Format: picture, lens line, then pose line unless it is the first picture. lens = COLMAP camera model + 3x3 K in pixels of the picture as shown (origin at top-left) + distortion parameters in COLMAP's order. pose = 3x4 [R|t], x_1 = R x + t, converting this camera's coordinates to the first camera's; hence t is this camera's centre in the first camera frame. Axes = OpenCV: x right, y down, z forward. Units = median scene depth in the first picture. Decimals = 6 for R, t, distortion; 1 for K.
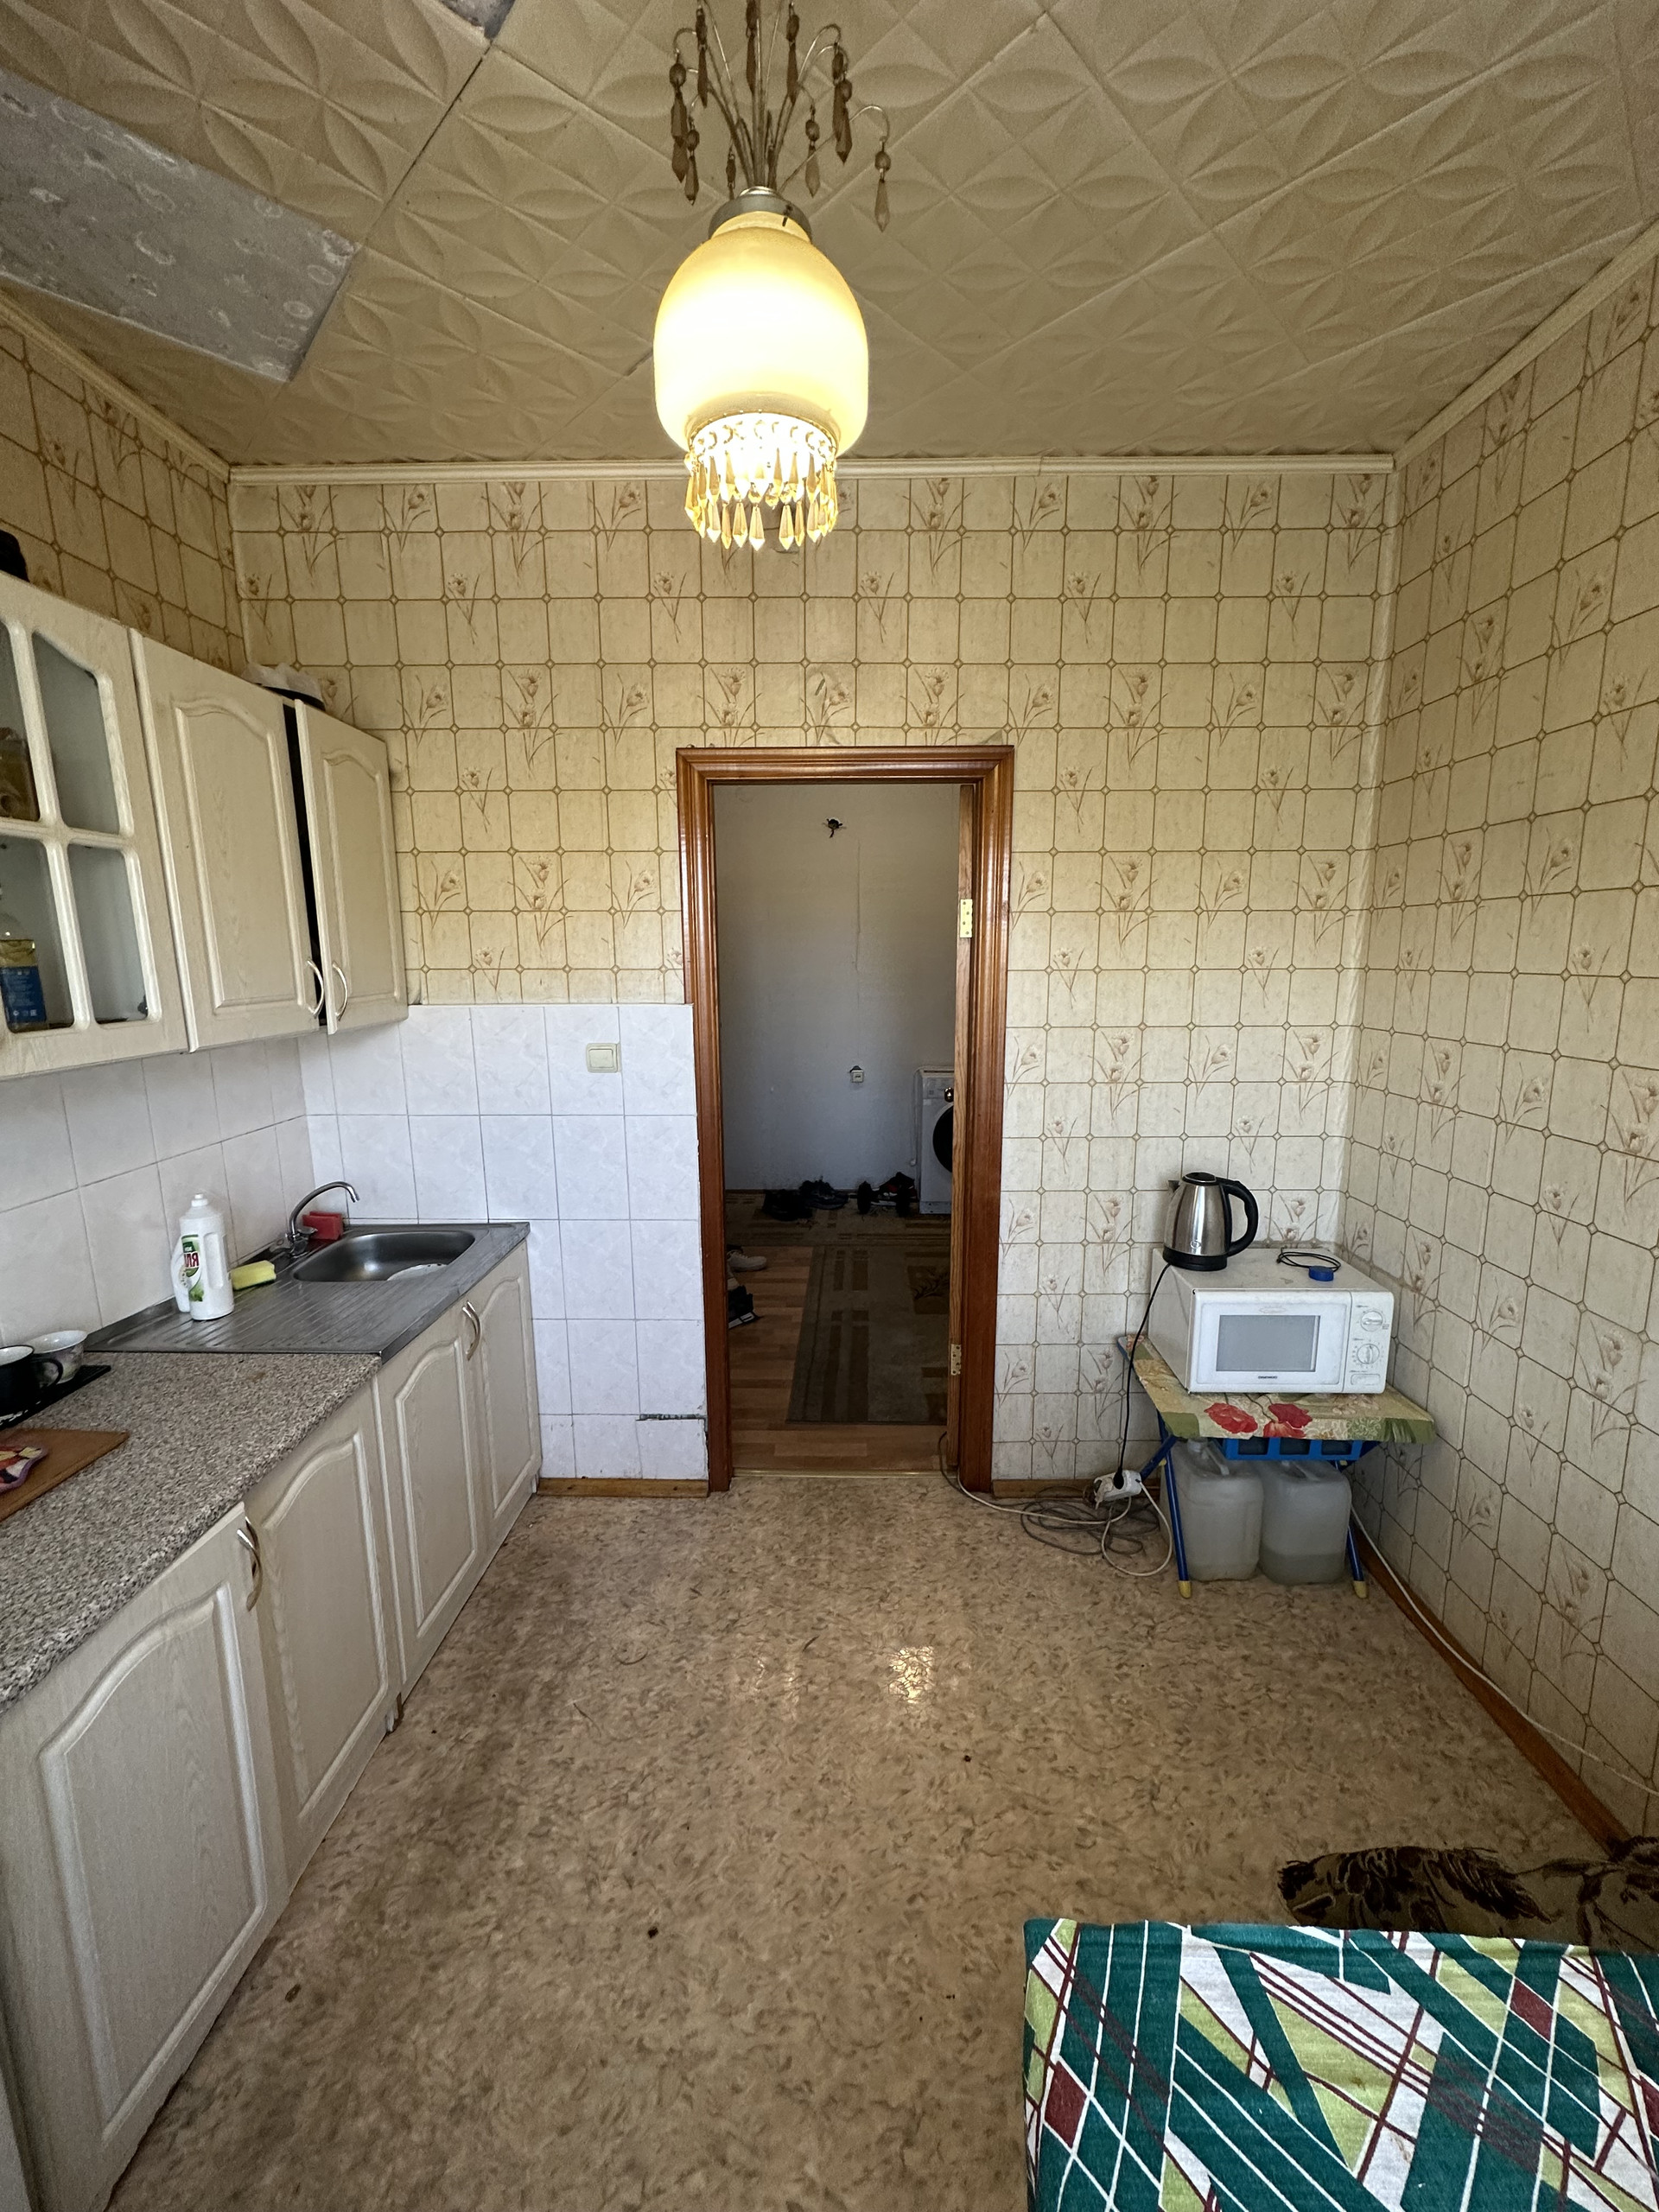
lens RADIAL K [[878.6, 0, 827.0], [0, 878.6, 1105.5], [0, 0, 1]] dist [-0.003254, 0.001228]
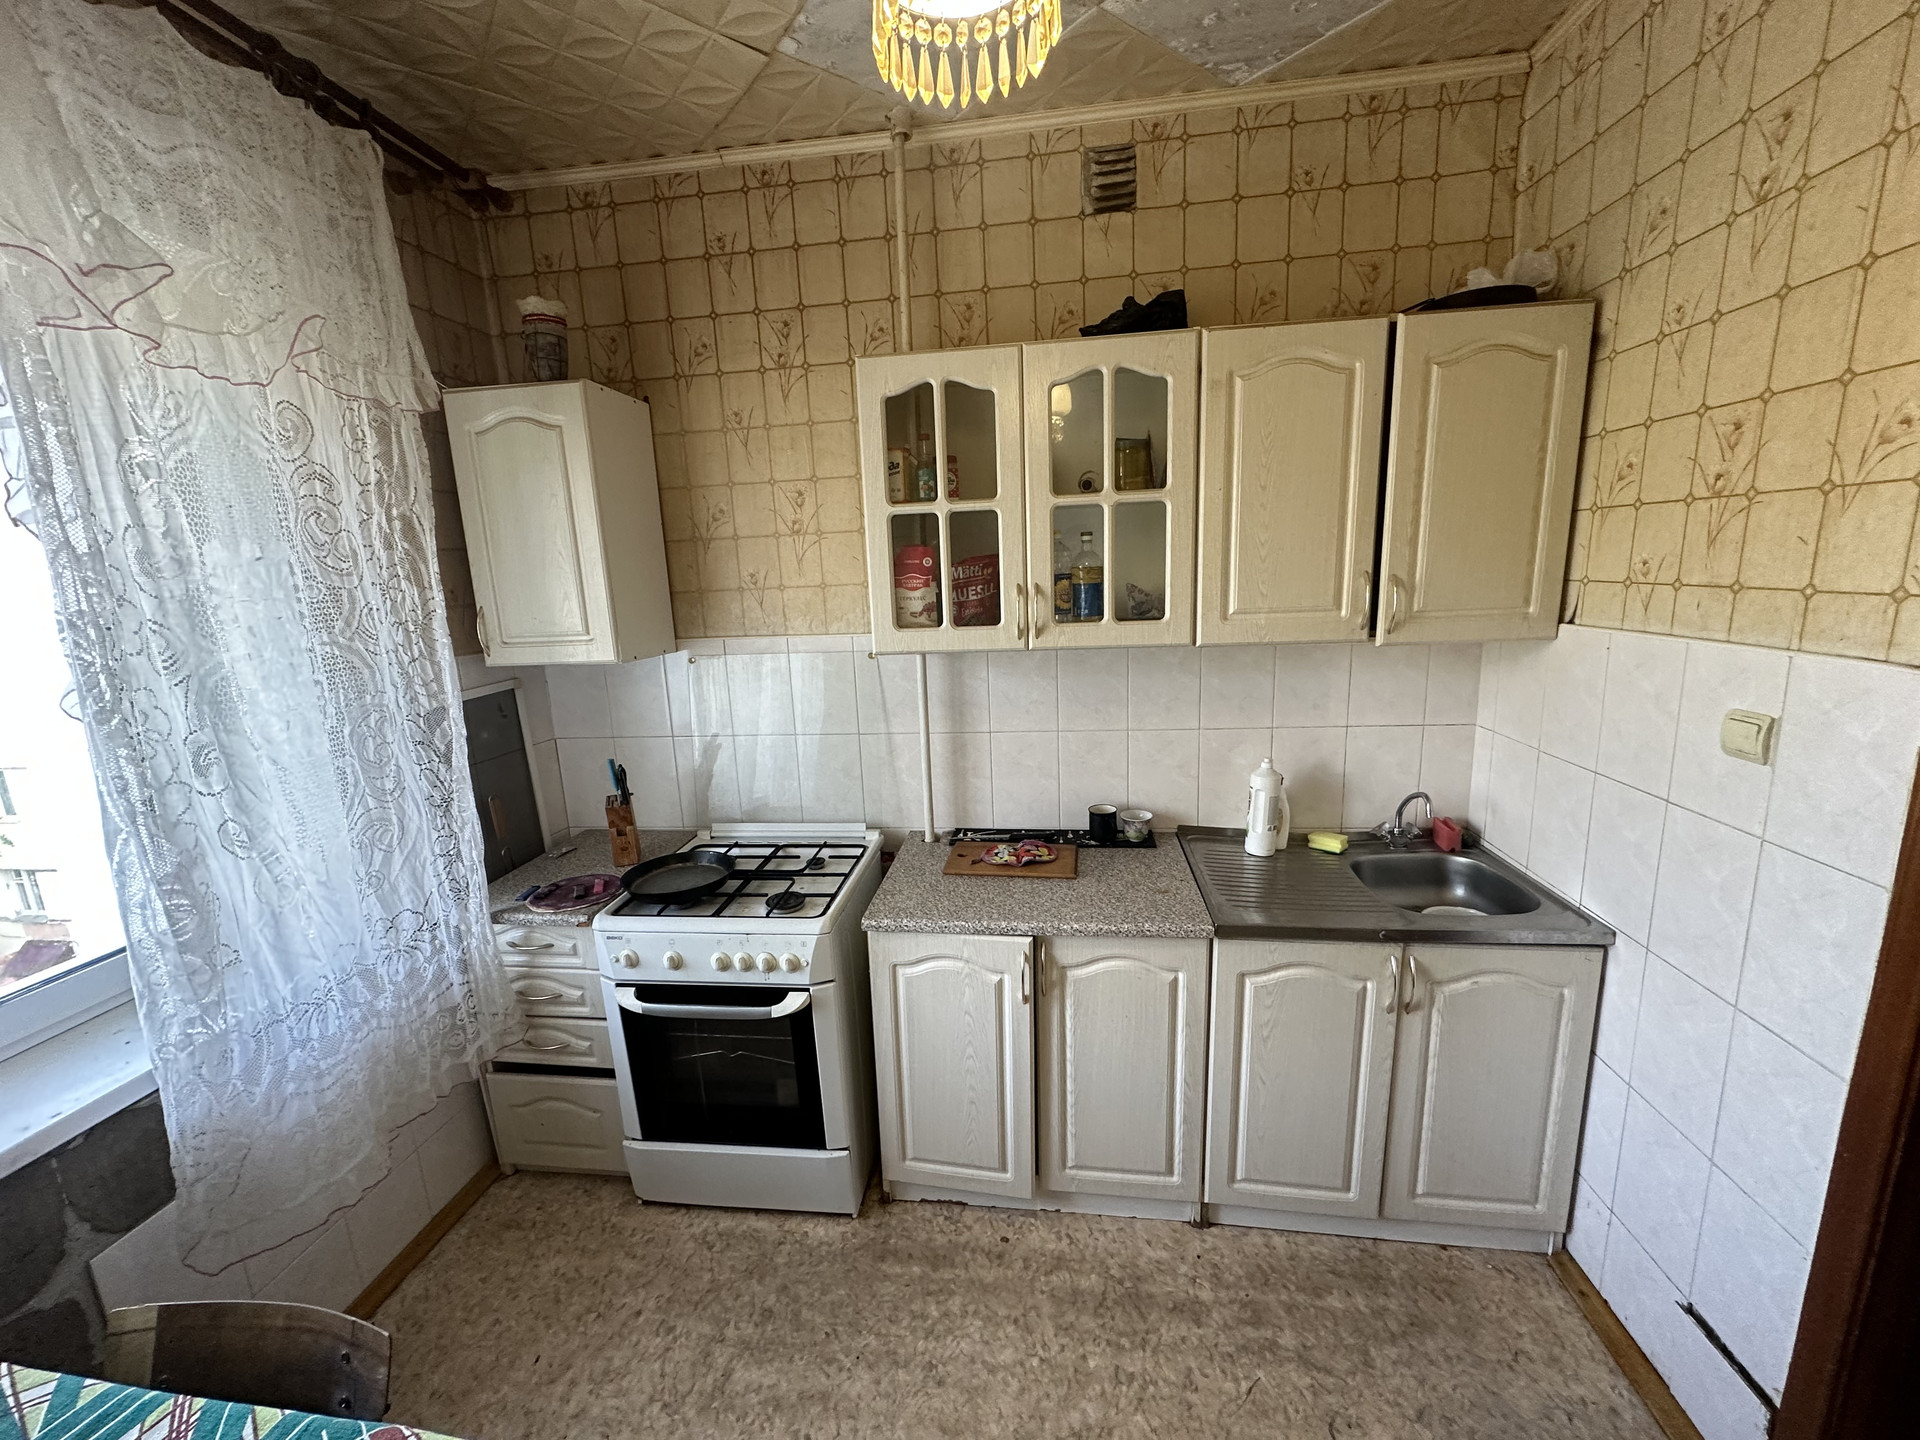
lens RADIAL K [[762.6, 0, 961.7], [0, 762.6, 720.8], [0, 0, 1]] dist [-0.003254, 0.001228]
pose [[-0.105360, 0.207639, -0.972515, 0.345273], [-0.137791, 0.965476, 0.221064, -0.117936], [0.984842, 0.157295, -0.073112, 0.558928]]
